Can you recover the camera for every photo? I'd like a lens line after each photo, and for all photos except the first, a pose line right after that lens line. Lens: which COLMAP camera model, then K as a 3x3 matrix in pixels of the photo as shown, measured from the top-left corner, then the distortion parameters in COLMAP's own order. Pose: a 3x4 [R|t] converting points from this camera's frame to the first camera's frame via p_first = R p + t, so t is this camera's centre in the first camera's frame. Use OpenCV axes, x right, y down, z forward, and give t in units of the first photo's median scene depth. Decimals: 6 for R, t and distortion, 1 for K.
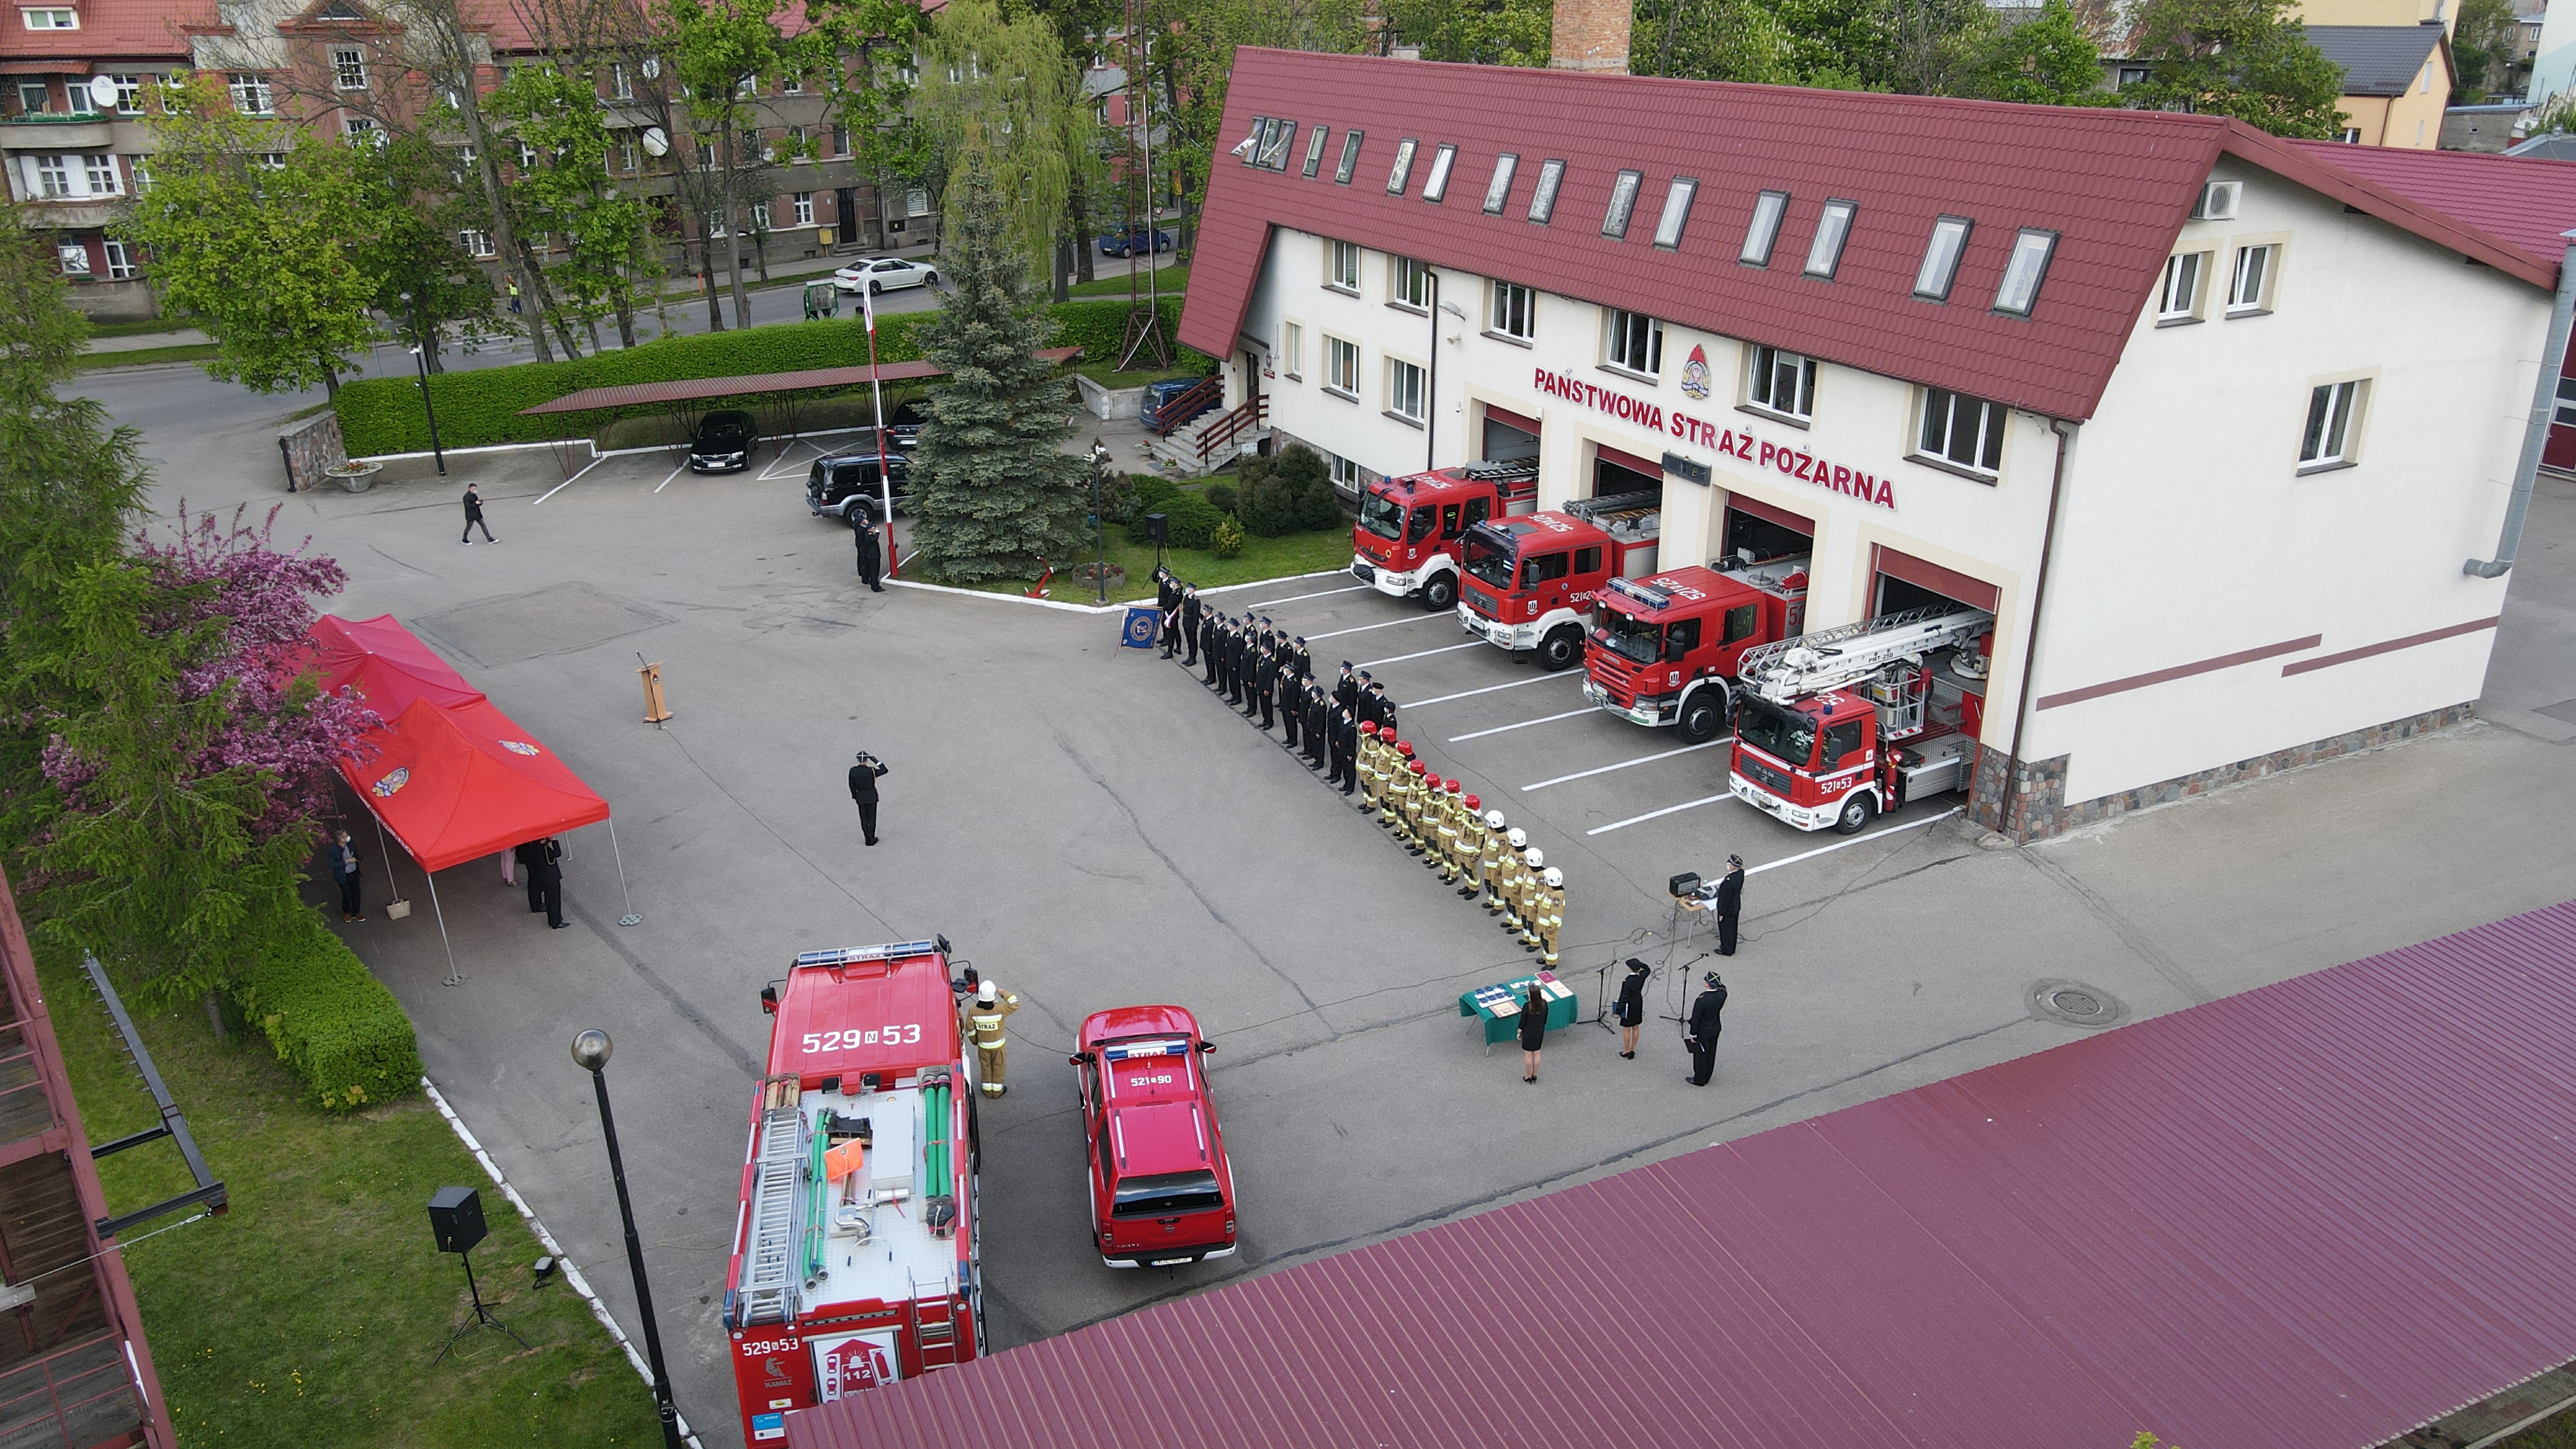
lens RADIAL K [[1902.8, 0, 1263.0], [0, 1902.8, 726.8], [0, 0, 1]] dist [0.025322, 0.001768]
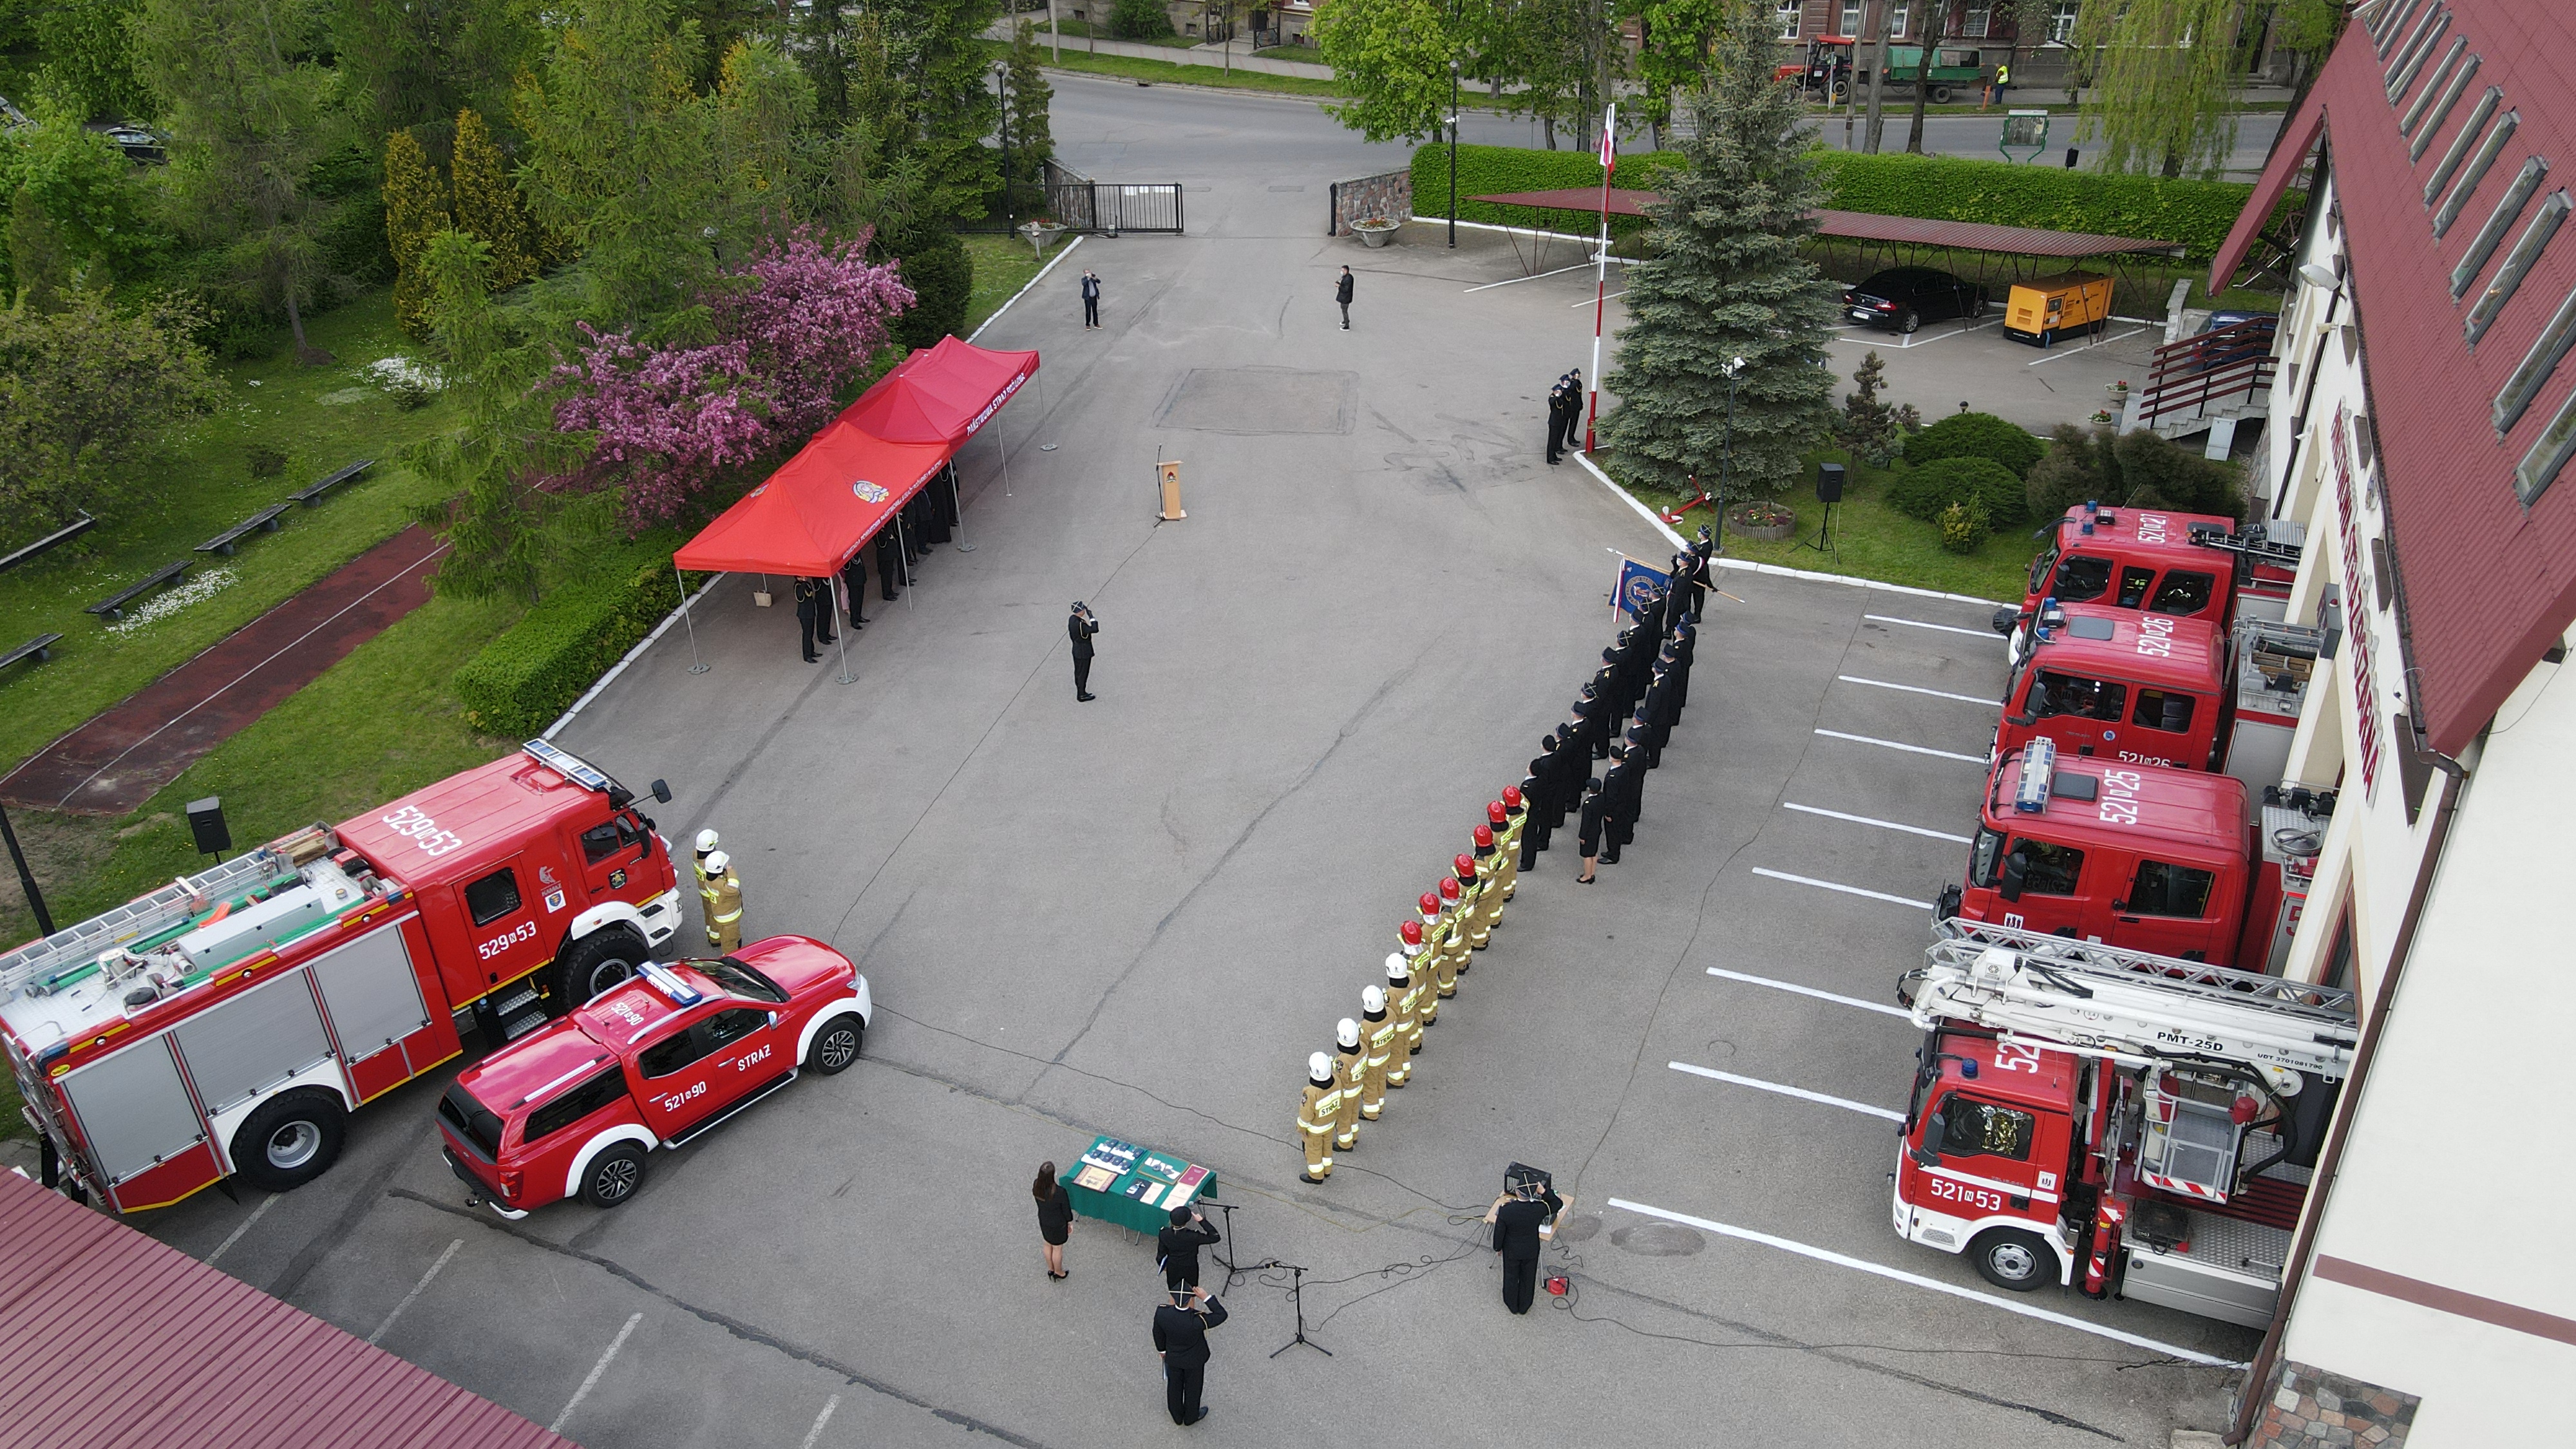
lens RADIAL K [[1902.8, 0, 1293.2], [0, 1902.8, 722.2], [0, 0, 1]] dist [0.025322, 0.001768]
pose [[0.635248, 0.364921, -0.680655, 0.454718], [-0.293761, 0.929253, 0.224039, -0.153189], [0.714257, 0.057630, 0.697506, 0.390517]]
